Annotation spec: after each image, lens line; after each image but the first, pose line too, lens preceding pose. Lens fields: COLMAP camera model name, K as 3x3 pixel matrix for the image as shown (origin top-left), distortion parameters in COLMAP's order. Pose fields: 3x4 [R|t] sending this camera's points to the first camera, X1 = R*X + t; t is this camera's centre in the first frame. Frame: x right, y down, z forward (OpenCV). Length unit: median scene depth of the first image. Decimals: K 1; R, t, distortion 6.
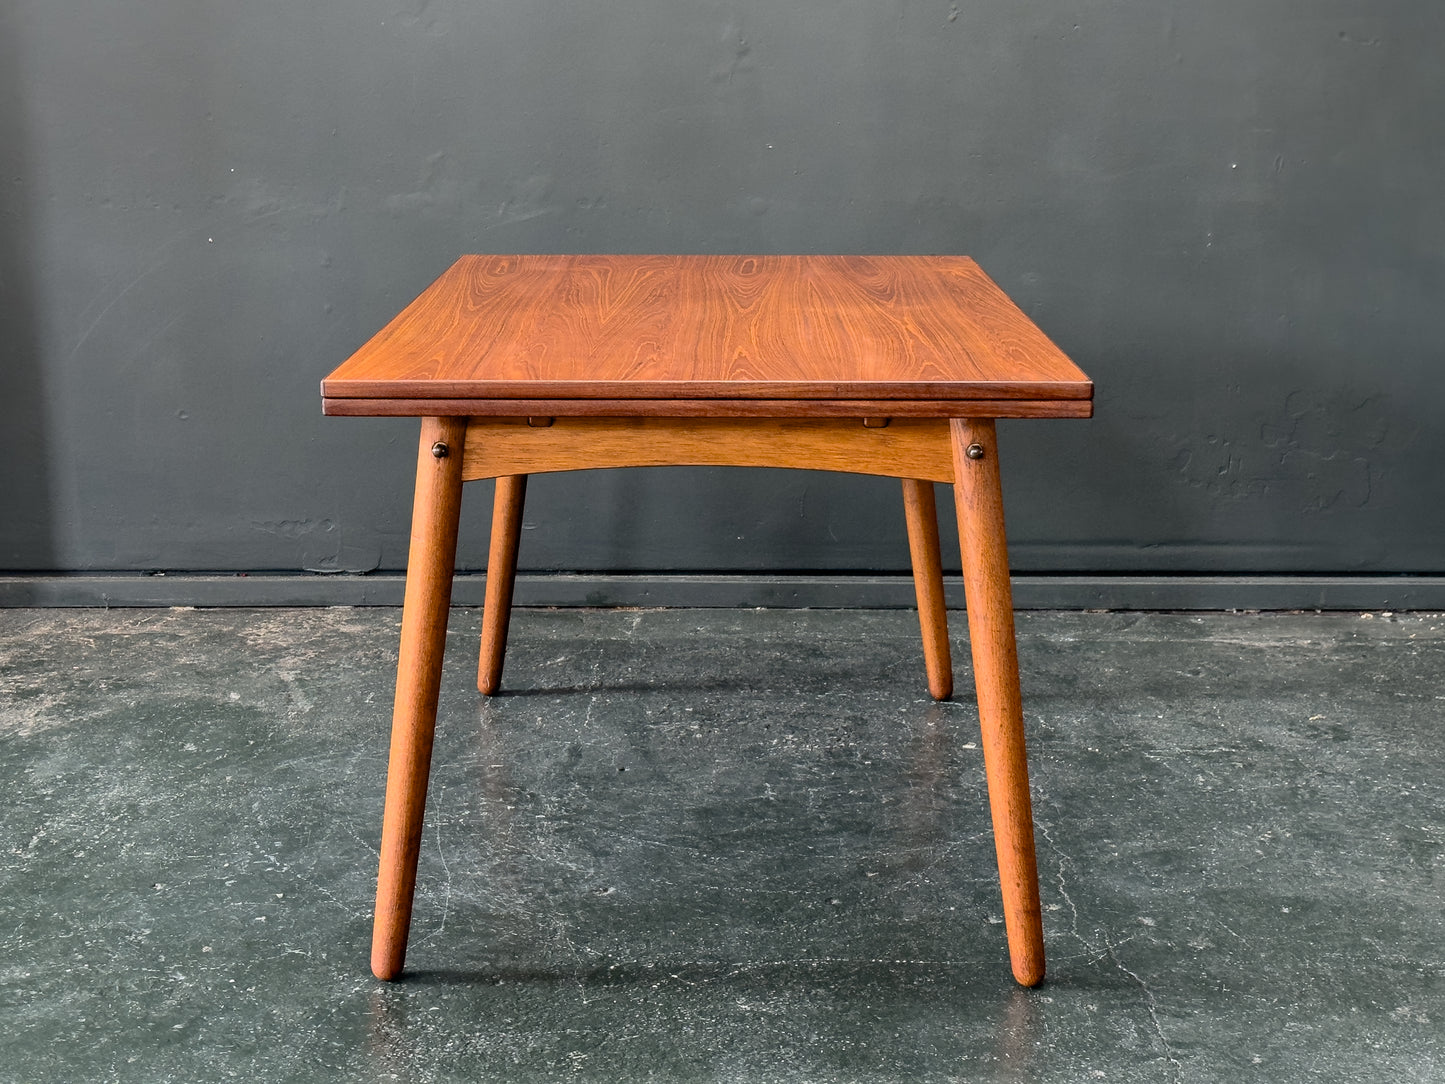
lens RADIAL K [[2226.3, 0, 677.9], [0, 2226.3, 508.1], [0, 0, 1]] dist [0.153891, -0.155001]
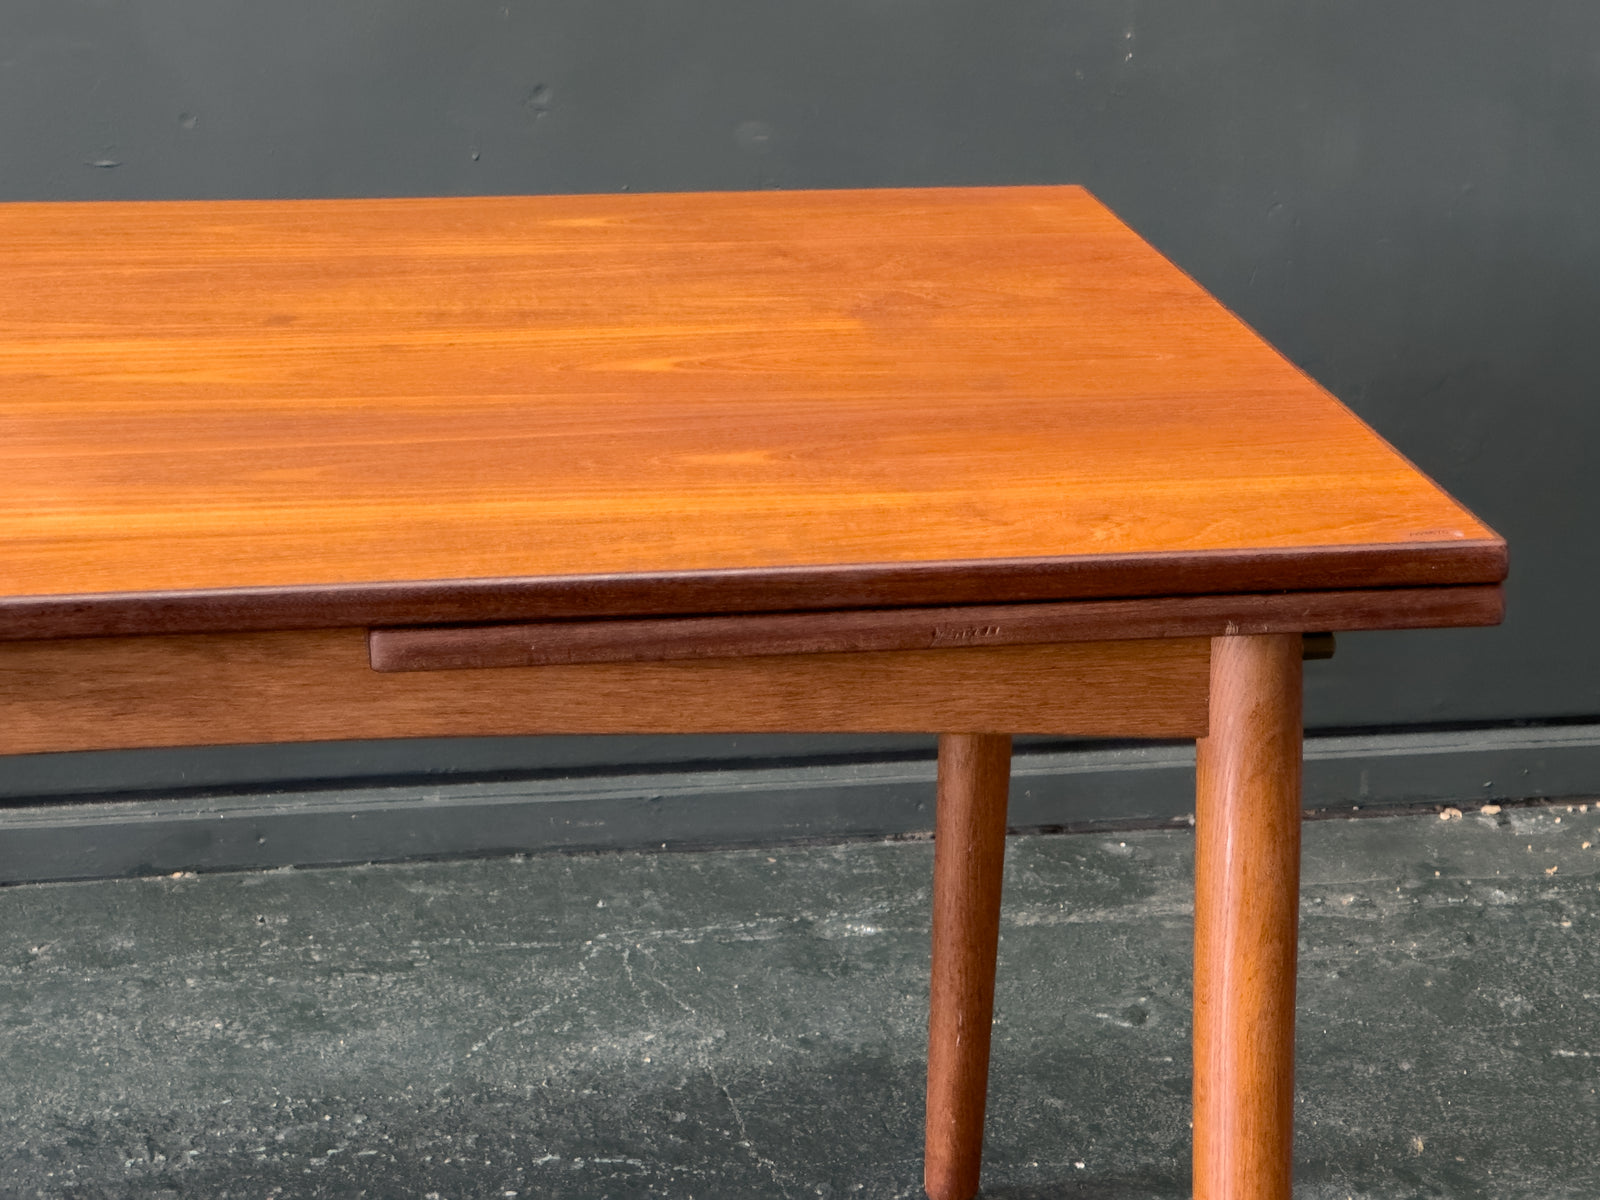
lens RADIAL K [[3684.7, 0, 851.1], [0, 3684.7, 555.4], [0, 0, 1]] dist [0.258171, -0.450956]
pose [[0.980297, -0.042626, 0.192877, 0.032713], [0.026939, 0.996165, 0.083239, -0.092569], [-0.195686, -0.076403, 0.977686, 0.297214]]
